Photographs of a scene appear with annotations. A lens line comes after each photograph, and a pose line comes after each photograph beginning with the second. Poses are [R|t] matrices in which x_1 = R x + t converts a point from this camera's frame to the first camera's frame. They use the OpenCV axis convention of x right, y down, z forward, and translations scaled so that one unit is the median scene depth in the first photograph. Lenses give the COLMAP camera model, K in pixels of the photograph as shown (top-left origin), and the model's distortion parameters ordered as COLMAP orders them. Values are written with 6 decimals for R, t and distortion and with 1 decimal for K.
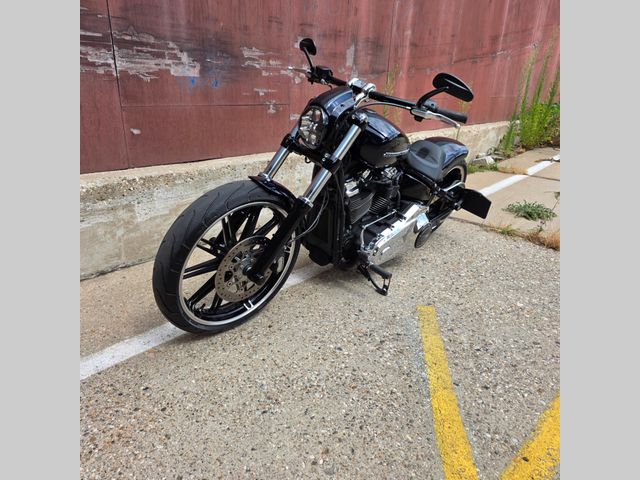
lens RADIAL K [[428.2, 0, 315.6], [0, 428.2, 239.6], [0, 0, 1]] dist [0.045984, -0.038476]
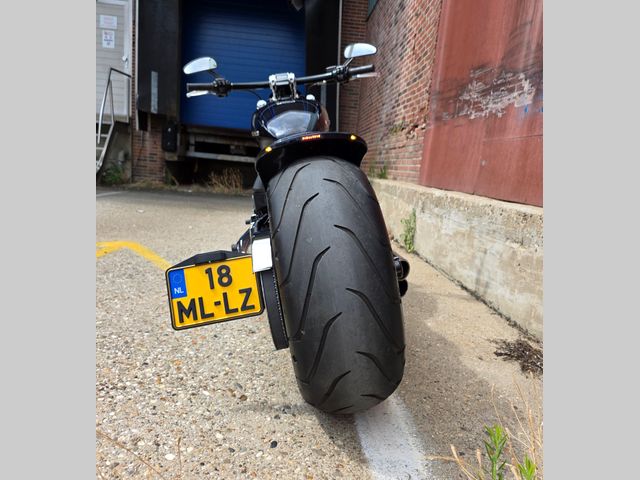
lens RADIAL K [[433.2, 0, 327.5], [0, 433.2, 248.0], [0, 0, 1]] dist [0.004927, -0.005919]
pose [[-0.678102, 0.038376, -0.733965, 0.673459], [-0.363313, 0.850589, 0.380134, -0.341885], [0.638891, 0.524429, -0.562844, 1.481922]]
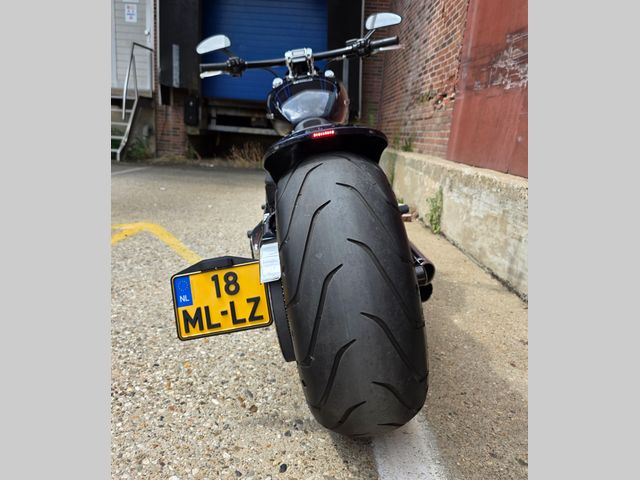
lens RADIAL K [[436.5, 0, 309.0], [0, 436.5, 239.8], [0, 0, 1]] dist [0.000108, -0.000626]
pose [[-0.744601, 0.071981, -0.663618, 0.639779], [-0.325236, 0.829055, 0.454851, -0.358448], [0.582916, 0.554515, -0.593904, 1.448068]]
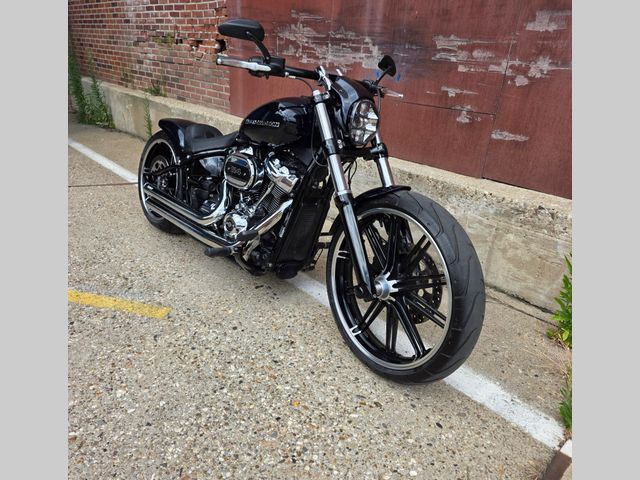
lens RADIAL K [[428.2, 0, 315.6], [0, 428.2, 239.6], [0, 0, 1]] dist [0.045984, -0.038476]
pose [[-0.094685, 0.364308, -0.926452, 0.891094], [-0.401118, 0.837784, 0.370436, -0.384027], [0.911120, 0.406692, 0.066805, 1.029384]]
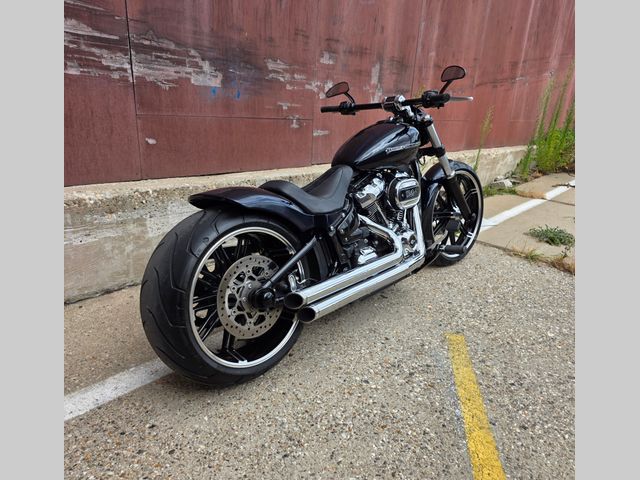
lens RADIAL K [[426.8, 0, 347.1], [0, 426.8, 242.7], [0, 0, 1]] dist [0.042861, -0.030675]
pose [[0.998648, 0.027211, 0.044284, -0.025612], [-0.025800, 0.999151, -0.032130, -0.010341], [-0.045120, 0.030944, 0.998502, 0.050998]]
